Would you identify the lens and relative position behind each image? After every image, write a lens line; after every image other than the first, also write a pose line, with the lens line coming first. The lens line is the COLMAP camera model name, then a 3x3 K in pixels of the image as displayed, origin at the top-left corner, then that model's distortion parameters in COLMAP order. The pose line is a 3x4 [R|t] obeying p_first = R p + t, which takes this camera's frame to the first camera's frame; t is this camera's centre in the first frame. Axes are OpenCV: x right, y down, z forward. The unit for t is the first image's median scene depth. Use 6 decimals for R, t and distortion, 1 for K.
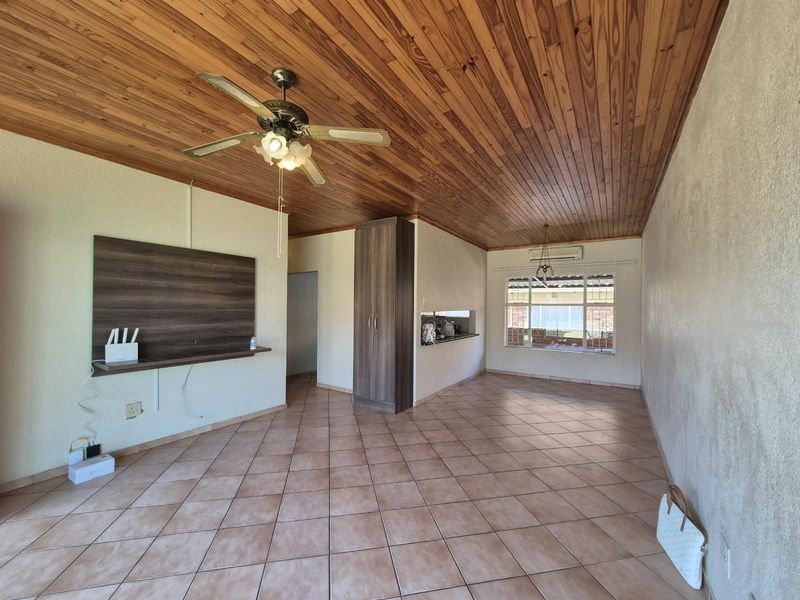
lens RADIAL K [[329.3, 0, 393.2], [0, 329.3, 301.3], [0, 0, 1]] dist [0.001950, 0.000379]
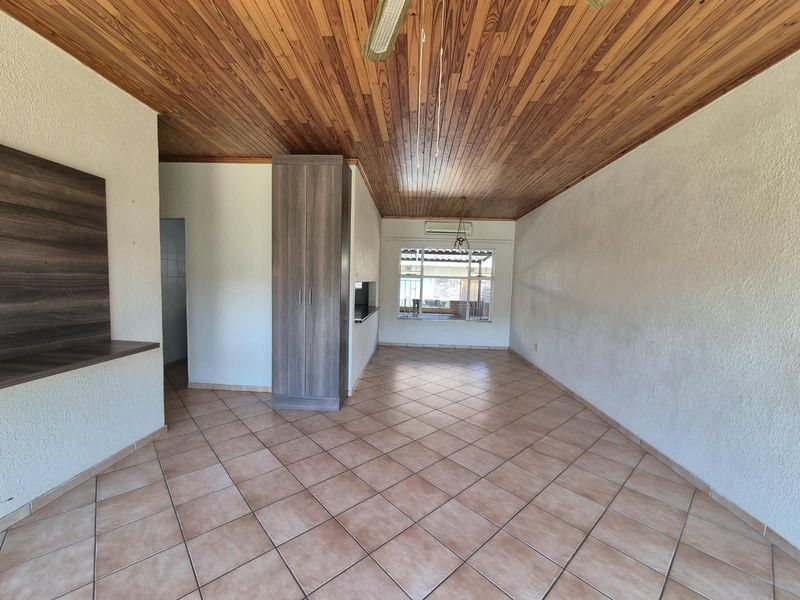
lens RADIAL K [[329.3, 0, 400.1], [0, 329.3, 303.3], [0, 0, 1]] dist [0.001950, 0.000379]
pose [[0.859485, -0.018399, 0.510830, -0.263616], [-0.030537, 0.995719, 0.087243, 0.008311], [-0.510248, -0.090583, 0.855244, 0.257529]]
